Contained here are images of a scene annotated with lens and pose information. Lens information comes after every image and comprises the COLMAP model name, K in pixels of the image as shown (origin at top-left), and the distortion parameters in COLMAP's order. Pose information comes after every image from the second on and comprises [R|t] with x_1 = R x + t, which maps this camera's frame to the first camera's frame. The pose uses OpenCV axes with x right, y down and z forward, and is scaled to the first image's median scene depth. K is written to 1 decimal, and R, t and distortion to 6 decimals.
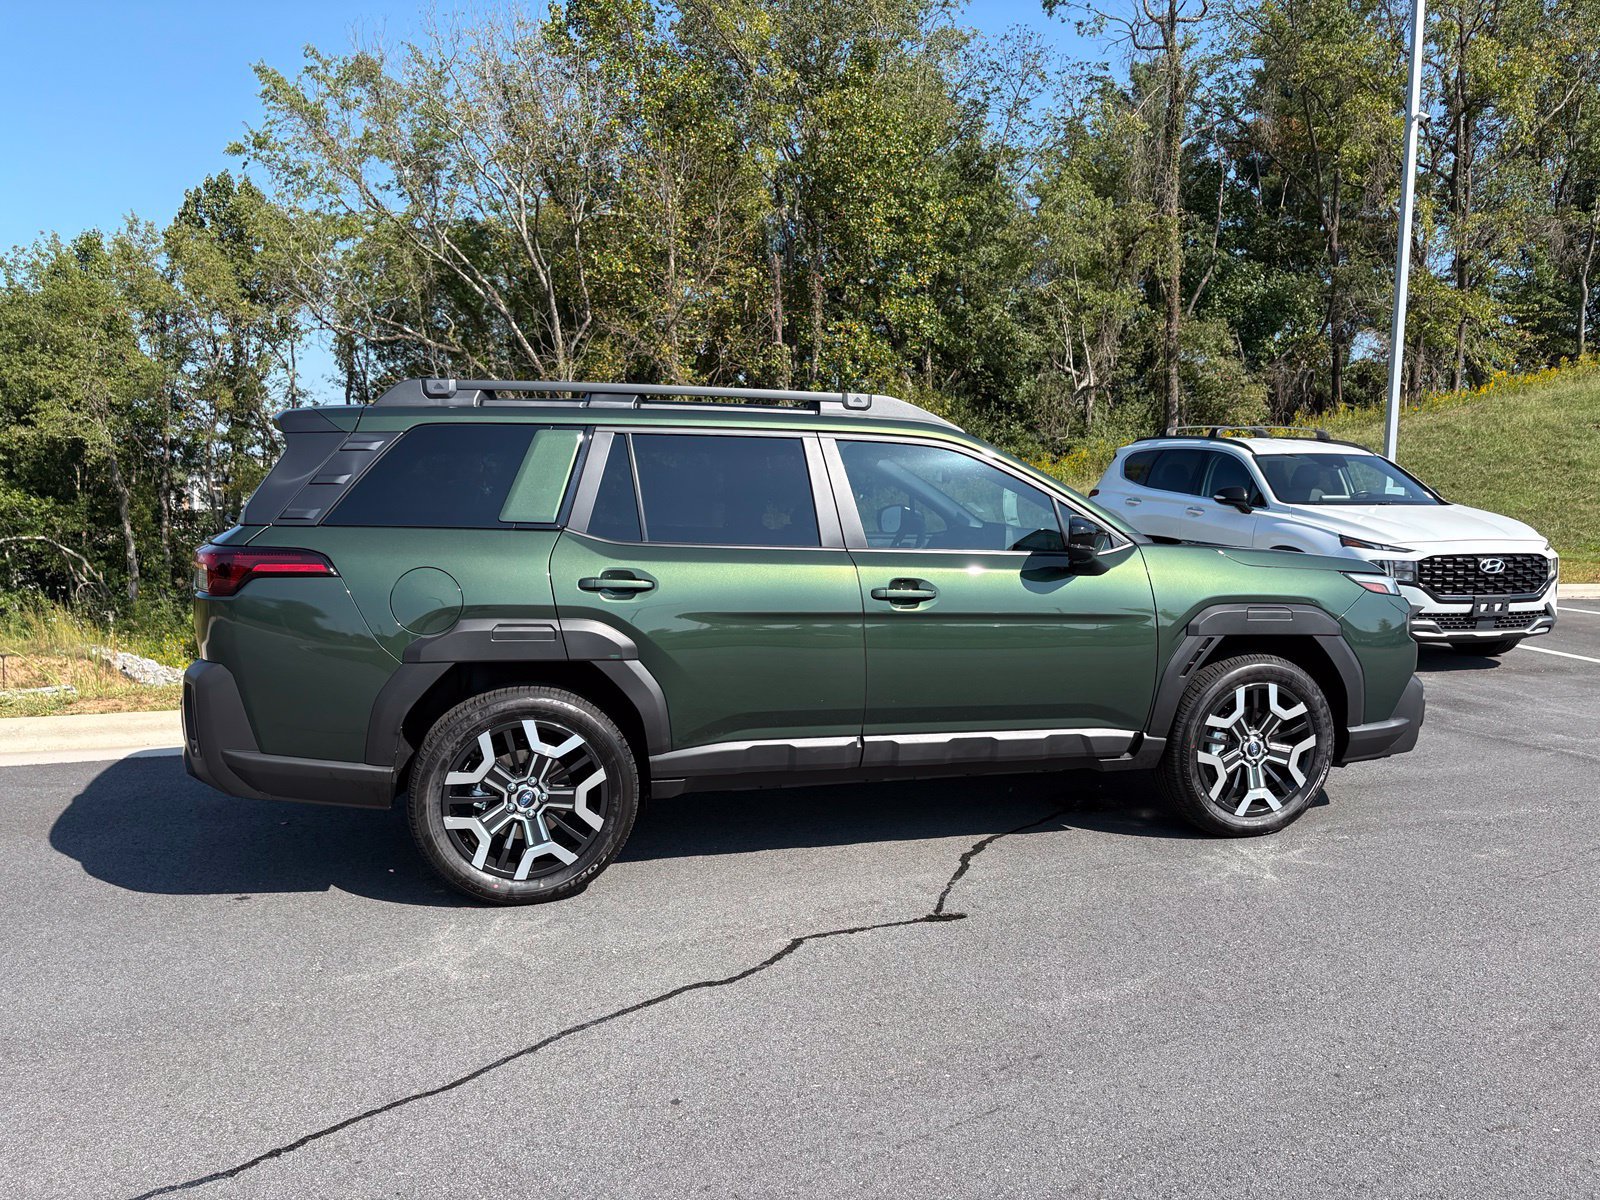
lens RADIAL K [[1202.2, 0, 807.7], [0, 1202.2, 586.5], [0, 0, 1]] dist [0.042624, -0.040816]
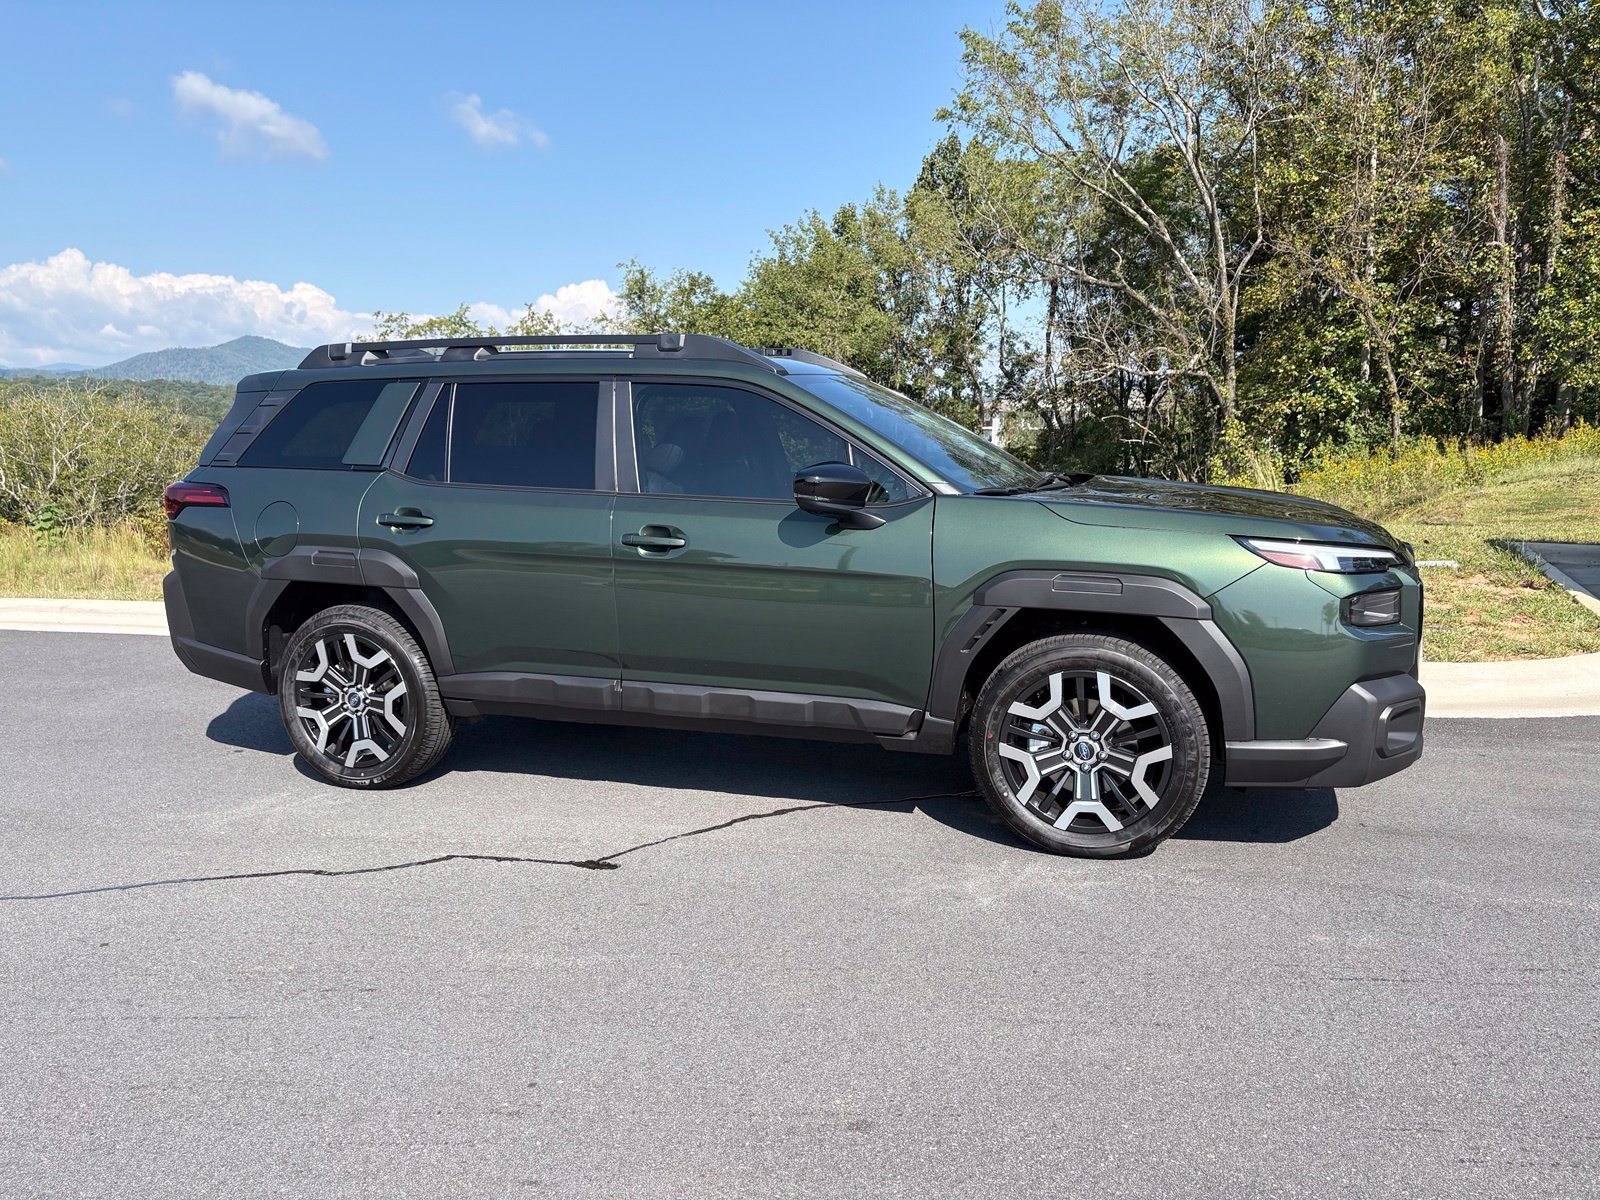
lens RADIAL K [[1202.2, 0, 761.5], [0, 1202.2, 559.4], [0, 0, 1]] dist [0.042624, -0.040816]
pose [[0.824300, 0.050404, -0.563905, 0.638855], [-0.033050, 0.998615, 0.040948, -0.019430], [0.565188, -0.015116, 0.824824, 0.213595]]
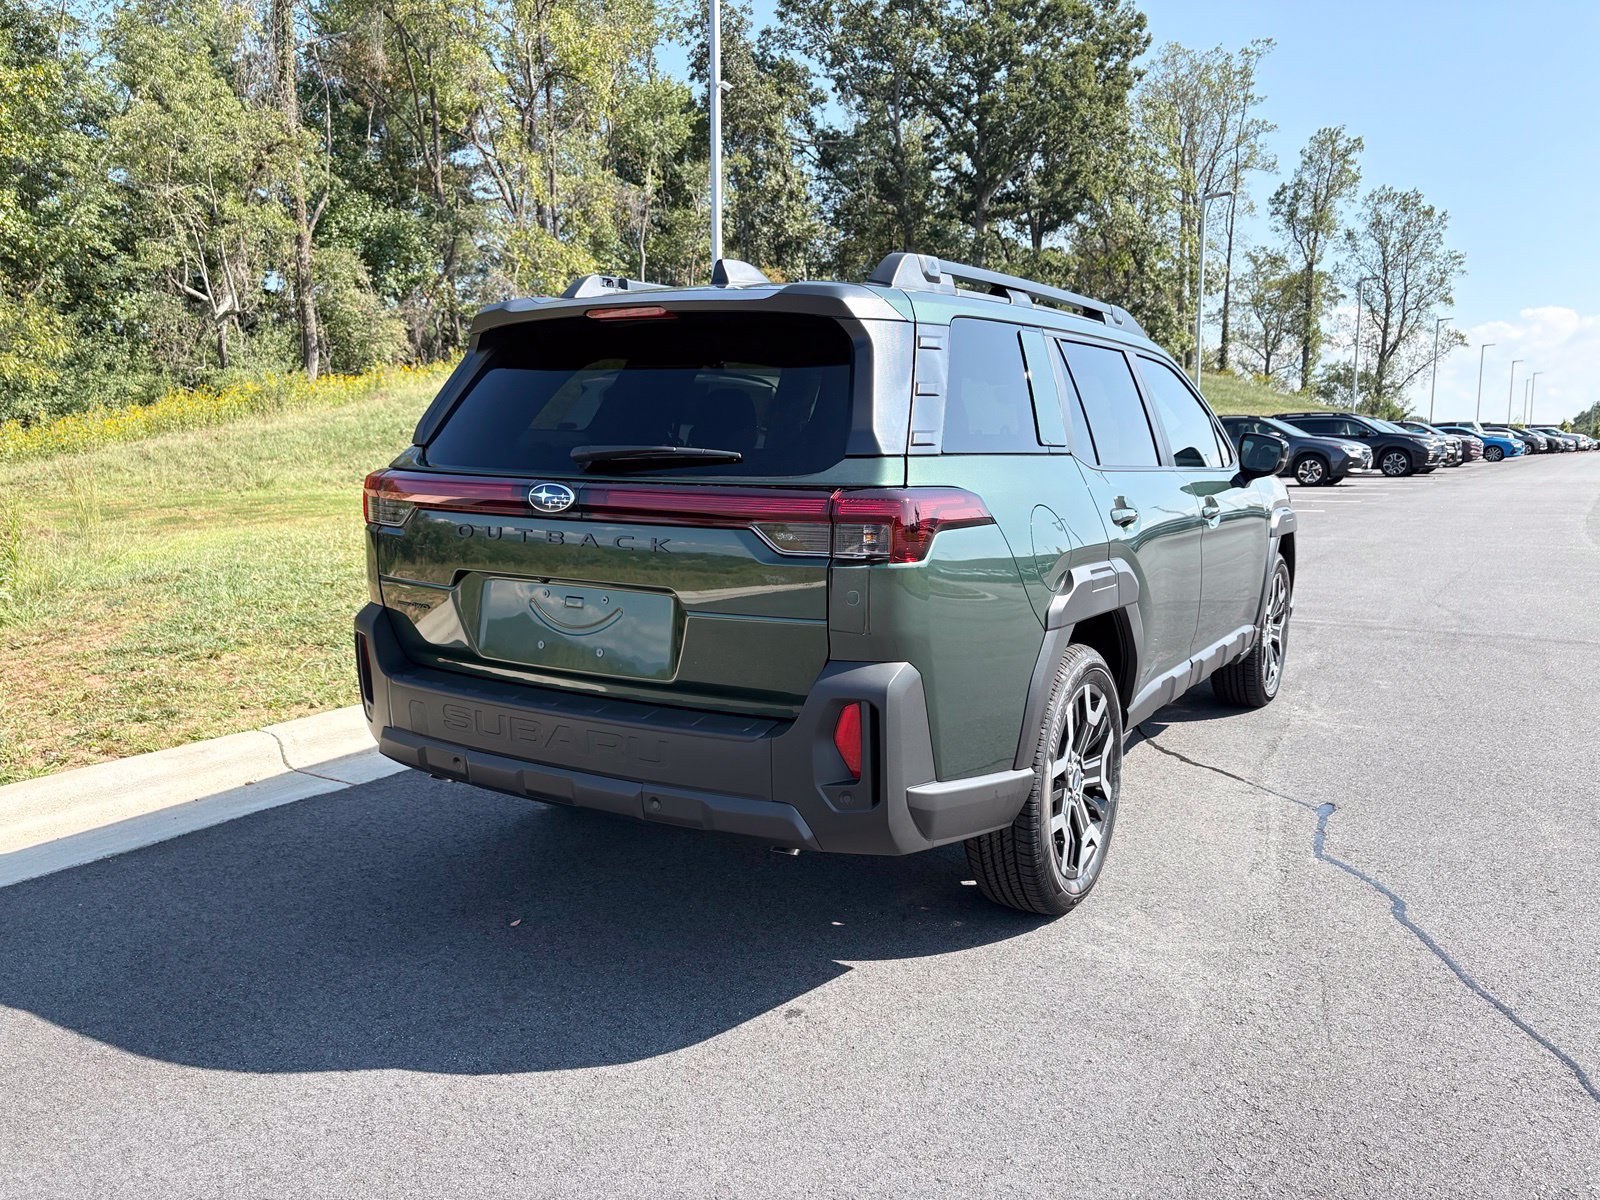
lens RADIAL K [[1202.2, 0, 795.0], [0, 1202.2, 596.9], [0, 0, 1]] dist [0.042624, -0.040816]
pose [[0.734855, -0.100526, 0.670732, -0.744125], [0.061249, 0.994750, 0.081983, -0.023670], [-0.675452, -0.019164, 0.737154, 0.420573]]
